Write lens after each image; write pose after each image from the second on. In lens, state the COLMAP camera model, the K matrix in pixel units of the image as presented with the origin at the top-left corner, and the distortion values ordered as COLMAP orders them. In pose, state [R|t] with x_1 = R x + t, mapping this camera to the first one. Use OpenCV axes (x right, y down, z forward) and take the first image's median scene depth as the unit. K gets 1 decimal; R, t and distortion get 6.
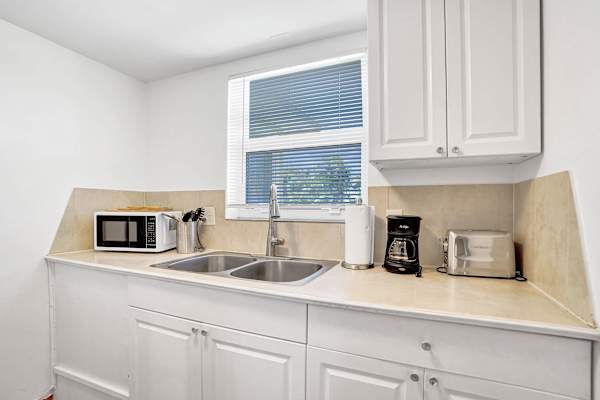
lens RADIAL K [[294.7, 0, 269.2], [0, 294.7, 201.9], [0, 0, 1]] dist [-0.002827, -0.000465]
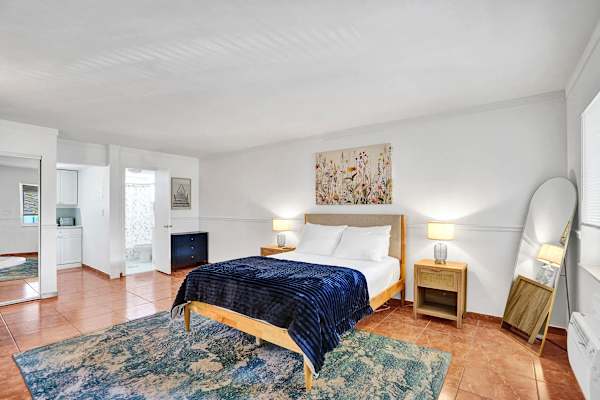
lens RADIAL K [[292.3, 0, 296.7], [0, 292.3, 204.0], [0, 0, 1]] dist [-0.001709, 0.000137]
pose [[0.204368, 0.003898, 0.978886, -3.117256], [-0.011548, 0.999932, -0.001571, -0.151741], [-0.978826, -0.010983, 0.204399, -3.581940]]
